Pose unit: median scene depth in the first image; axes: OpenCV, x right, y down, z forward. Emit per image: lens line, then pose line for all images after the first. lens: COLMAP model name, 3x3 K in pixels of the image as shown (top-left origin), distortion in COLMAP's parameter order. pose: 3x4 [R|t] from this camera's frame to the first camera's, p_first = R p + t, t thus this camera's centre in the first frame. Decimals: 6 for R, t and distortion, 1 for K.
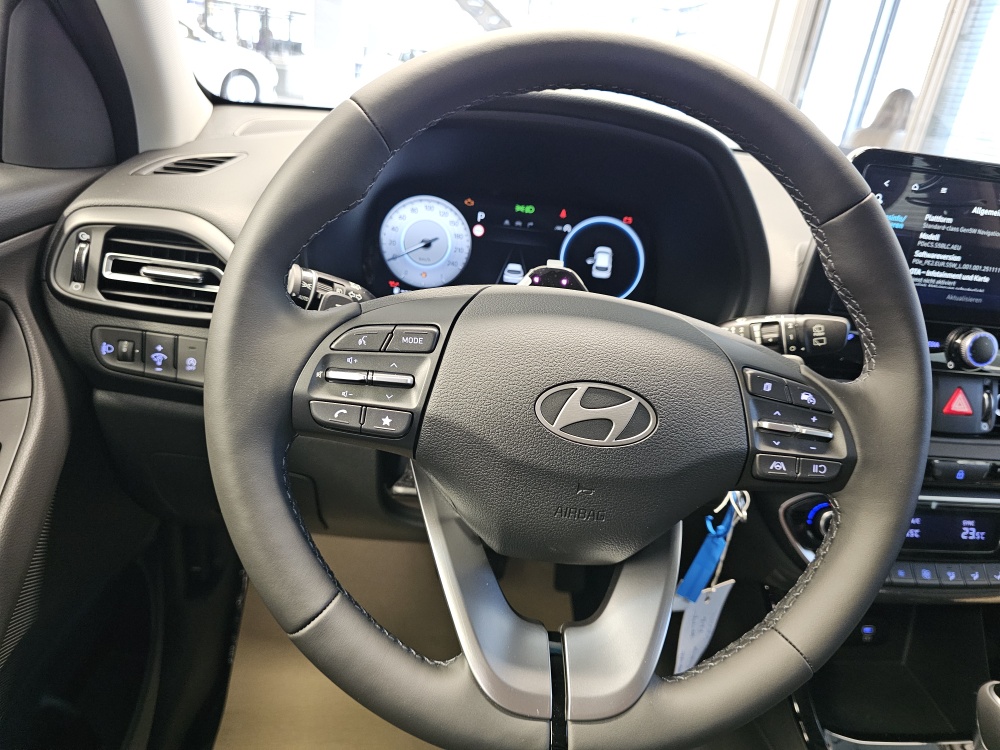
lens RADIAL K [[687.0, 0, 493.4], [0, 687.0, 359.9], [0, 0, 1]] dist [0.039081, -0.059287]
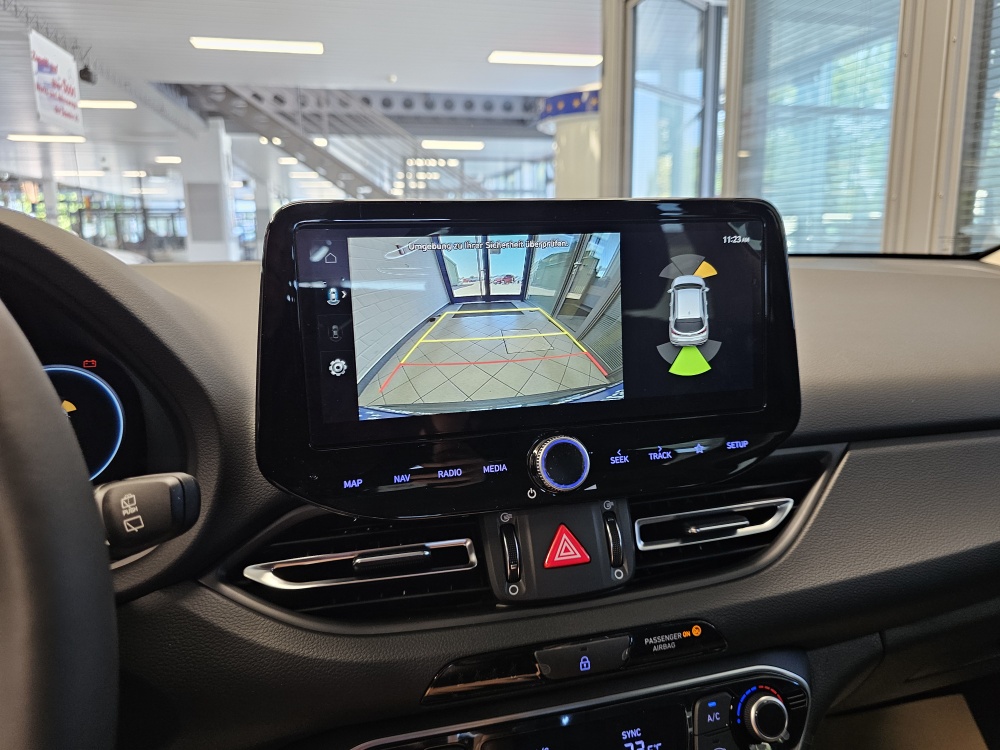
lens RADIAL K [[691.7, 0, 507.5], [0, 691.7, 364.1], [0, 0, 1]] dist [0.044465, -0.057911]
pose [[0.978262, -0.165342, 0.125160, 0.666832], [0.187306, 0.963526, -0.191138, 0.011692], [-0.088992, 0.210426, 0.973551, 0.377425]]
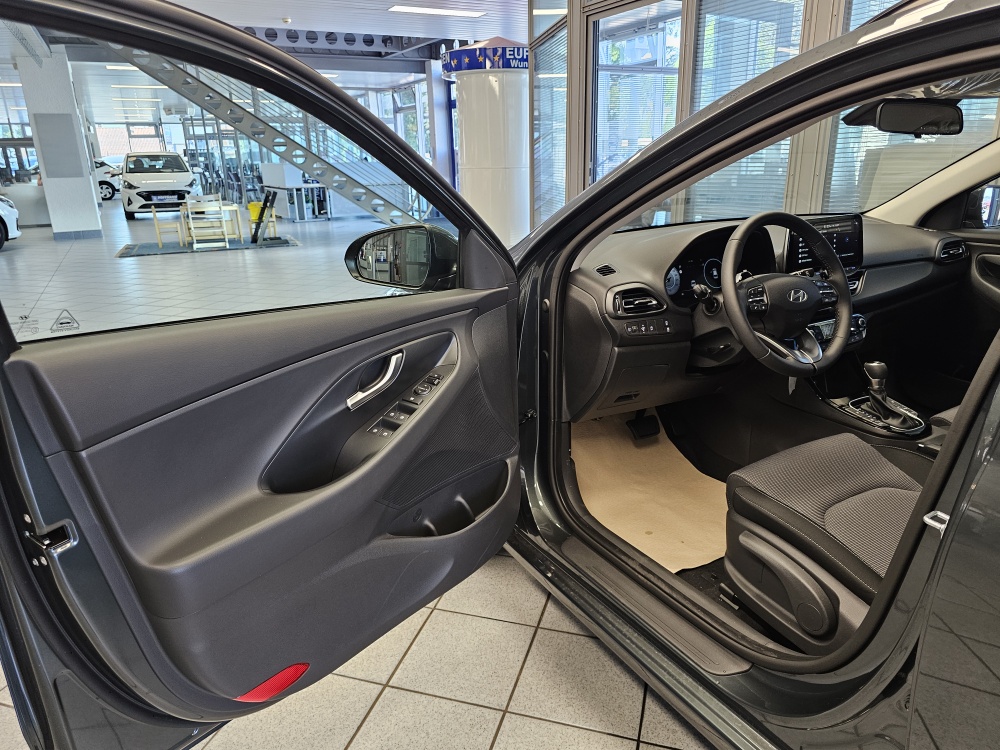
lens RADIAL K [[678.9, 0, 495.1], [0, 678.9, 375.0], [0, 0, 1]] dist [0.048790, -0.055936]
pose [[0.902093, -0.264918, 0.340658, -2.261920], [0.284303, 0.958707, -0.007306, 0.030853], [-0.324655, 0.103440, 0.940159, -1.722316]]
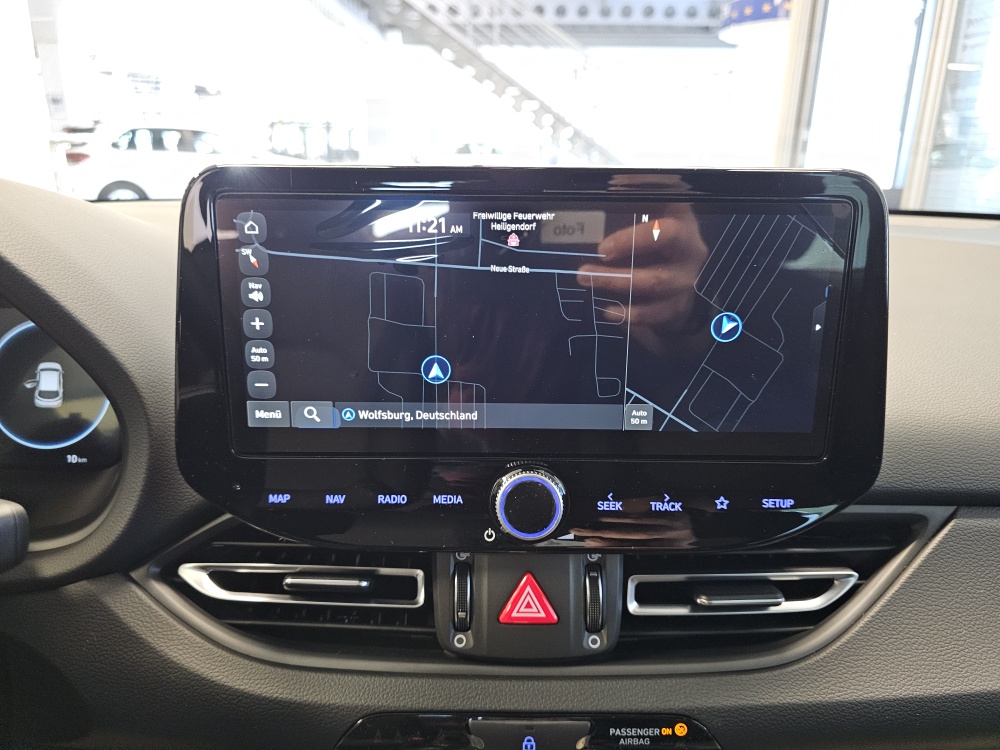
lens RADIAL K [[686.2, 0, 494.4], [0, 686.2, 378.8], [0, 0, 1]] dist [0.030206, -0.042467]
pose [[0.988771, -0.078076, -0.127421, 0.861567], [0.066557, 0.993506, -0.092282, -0.075250], [0.133799, 0.082765, 0.987546, 0.526642]]
